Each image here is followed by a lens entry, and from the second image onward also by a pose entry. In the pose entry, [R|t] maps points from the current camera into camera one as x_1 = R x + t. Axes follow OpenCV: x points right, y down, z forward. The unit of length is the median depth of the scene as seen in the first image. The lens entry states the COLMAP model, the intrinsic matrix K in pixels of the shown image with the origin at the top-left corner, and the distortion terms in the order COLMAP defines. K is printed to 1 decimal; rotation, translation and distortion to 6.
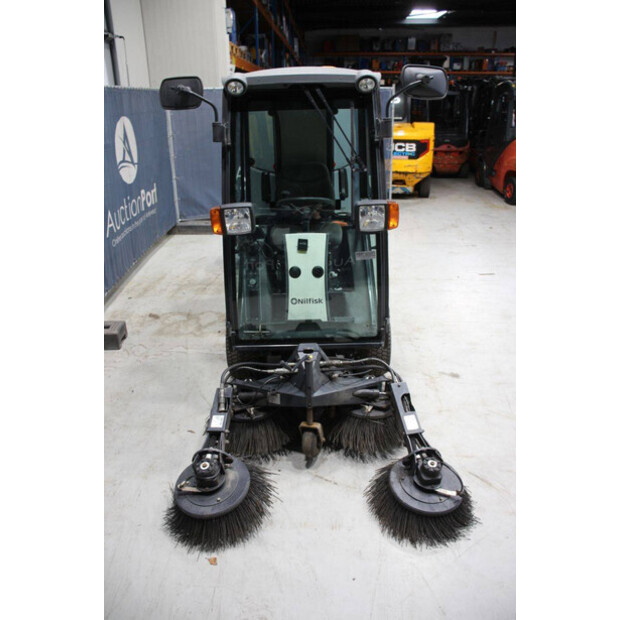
lens RADIAL K [[533.2, 0, 305.5], [0, 533.2, 311.2], [0, 0, 1]] dist [-0.096207, 0.041912]
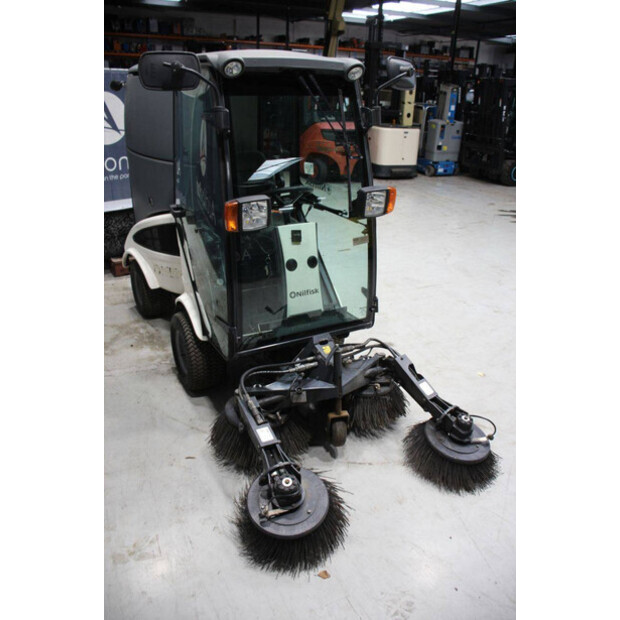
lens RADIAL K [[533.2, 0, 308.5], [0, 533.2, 310.1], [0, 0, 1]] dist [-0.096207, 0.041912]
pose [[0.869542, -0.152129, 0.469845, -0.473177], [0.140570, 0.988261, 0.059832, -0.046995], [-0.473432, 0.014019, 0.880719, 0.141232]]
